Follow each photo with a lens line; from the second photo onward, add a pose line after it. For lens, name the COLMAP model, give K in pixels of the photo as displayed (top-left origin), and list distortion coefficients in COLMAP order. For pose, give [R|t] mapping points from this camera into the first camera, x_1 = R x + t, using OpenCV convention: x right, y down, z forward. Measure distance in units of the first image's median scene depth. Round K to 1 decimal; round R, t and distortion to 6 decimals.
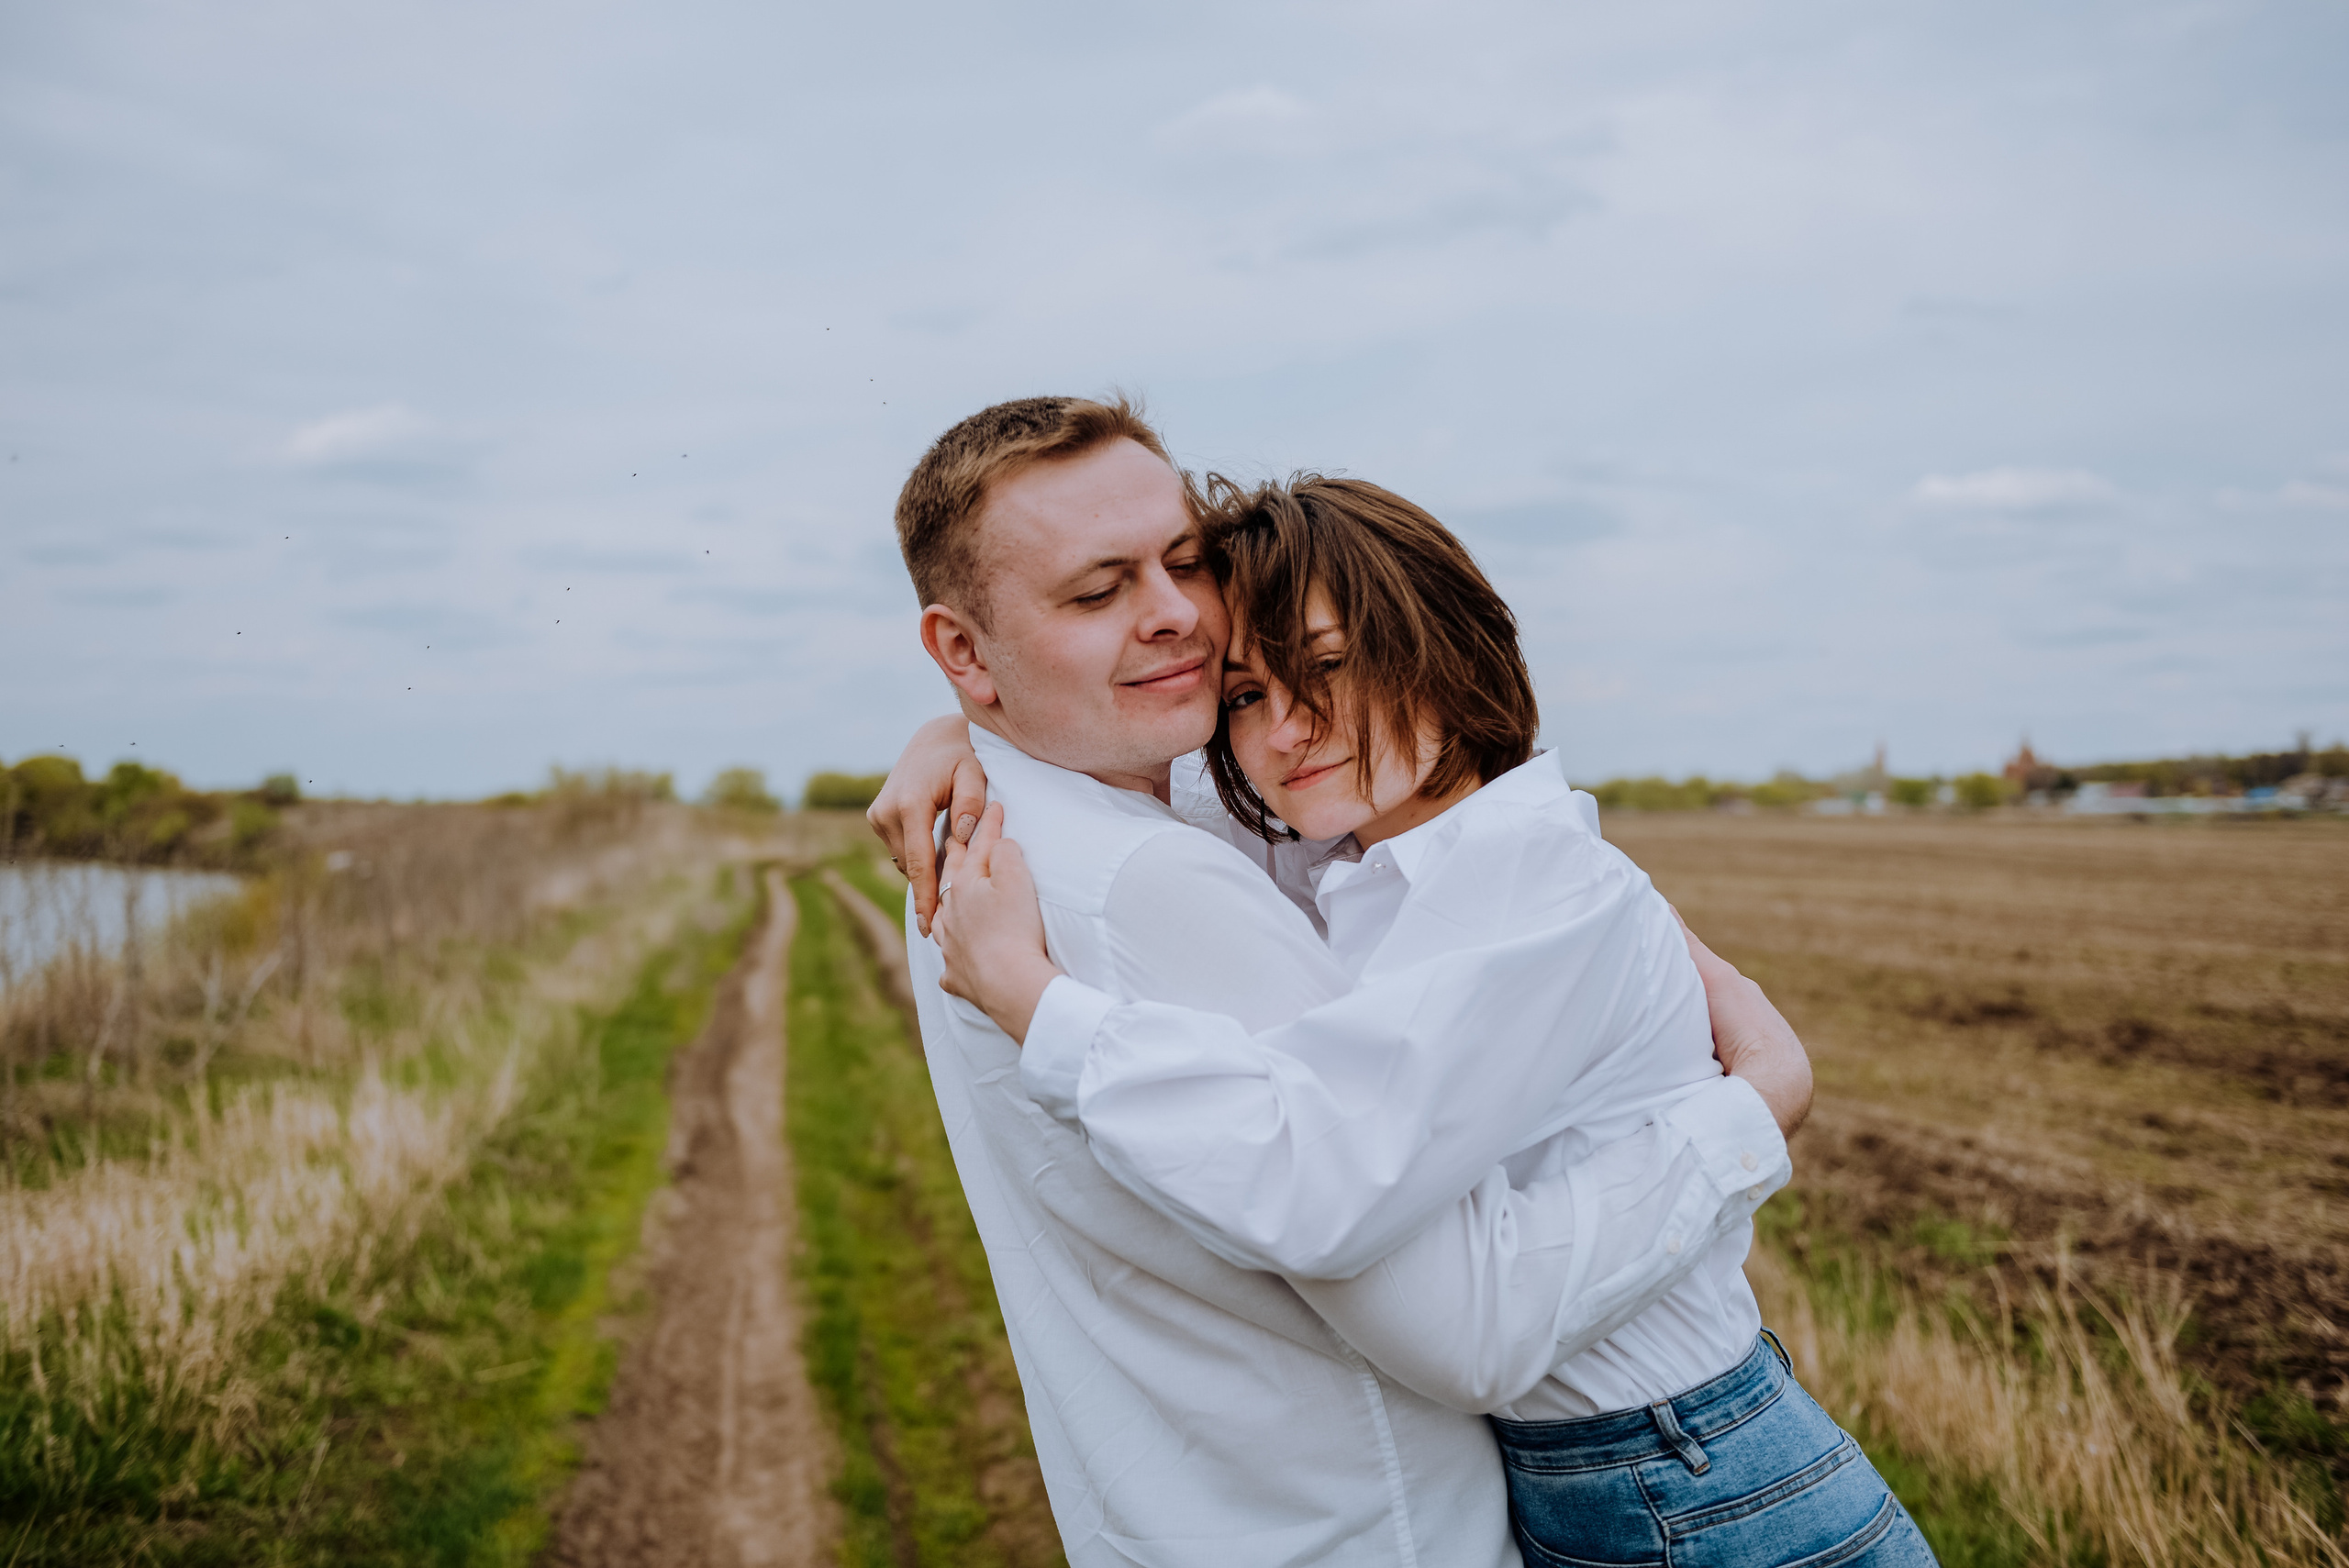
lens RADIAL K [[2250.5, 0, 1174.5], [0, 2250.5, 784.0], [0, 0, 1]] dist [0.325410, 0.000582]
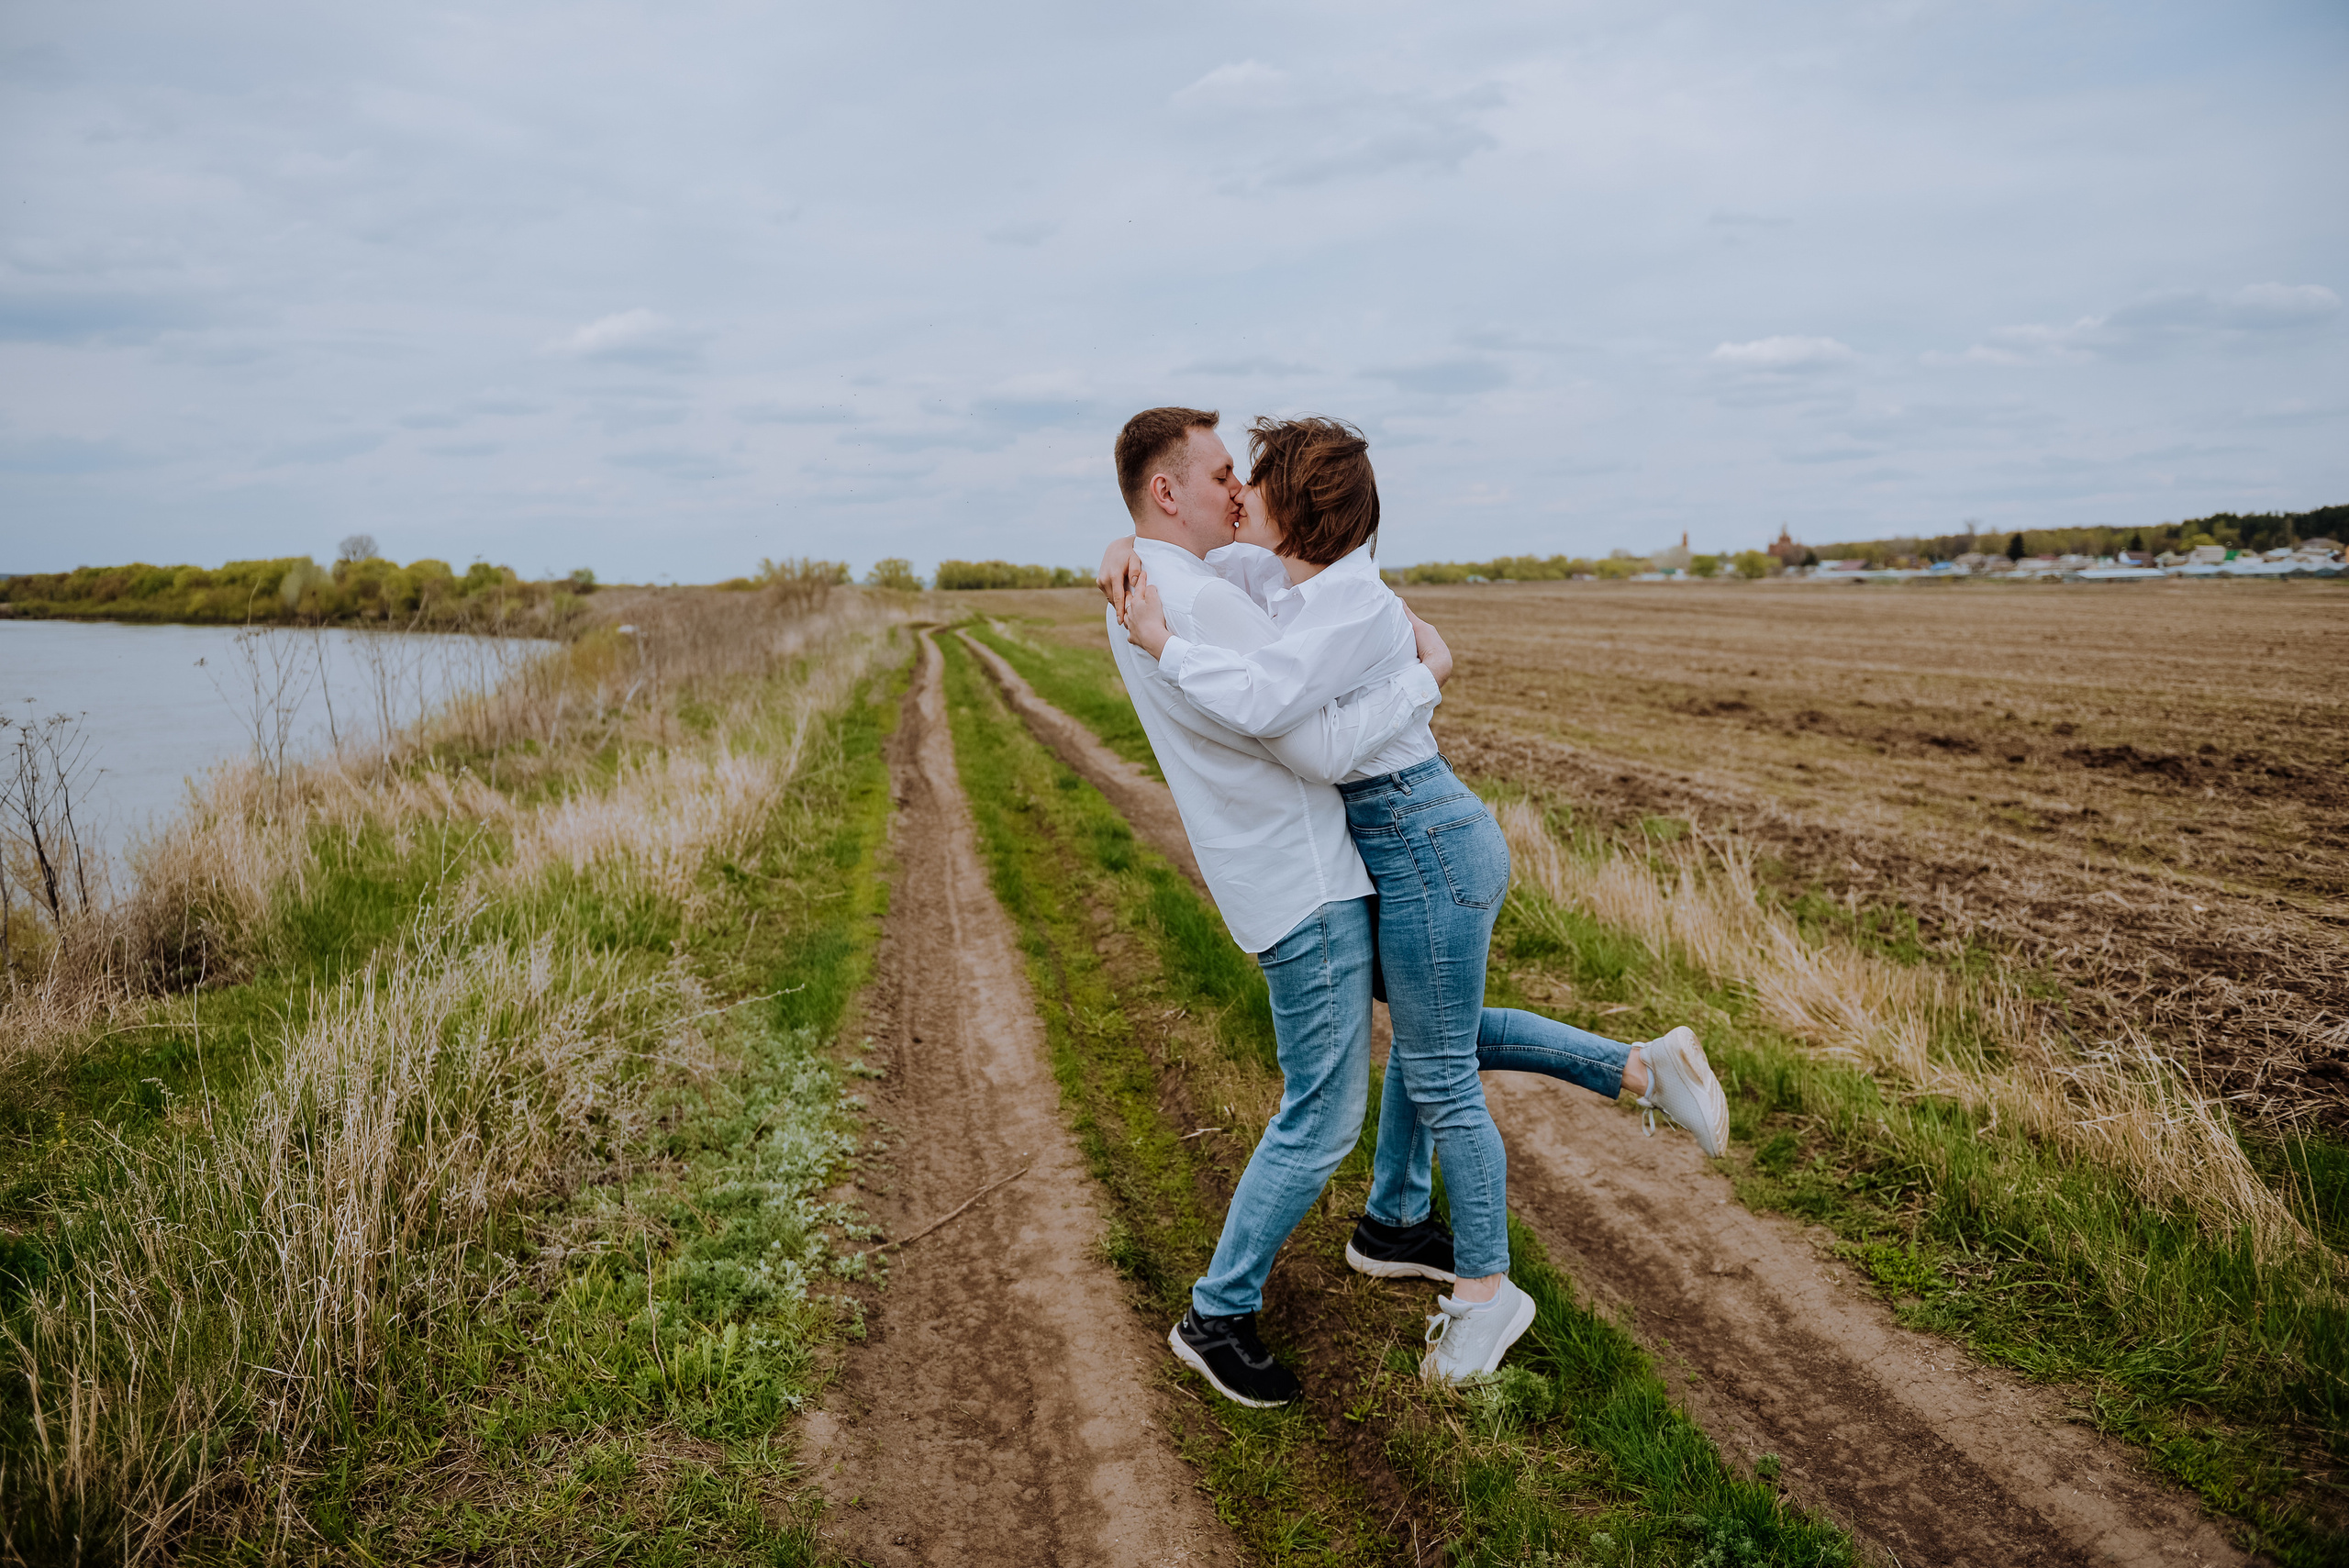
lens RADIAL K [[1645.2, 0, 1098.6], [0, 1645.2, 789.4], [0, 0, 1]] dist [-0.002247, -0.001908]
pose [[0.998351, -0.006186, -0.057064, -0.002806], [0.013690, 0.991147, 0.132062, 0.002491], [0.055742, -0.132626, 0.989597, -0.126326]]
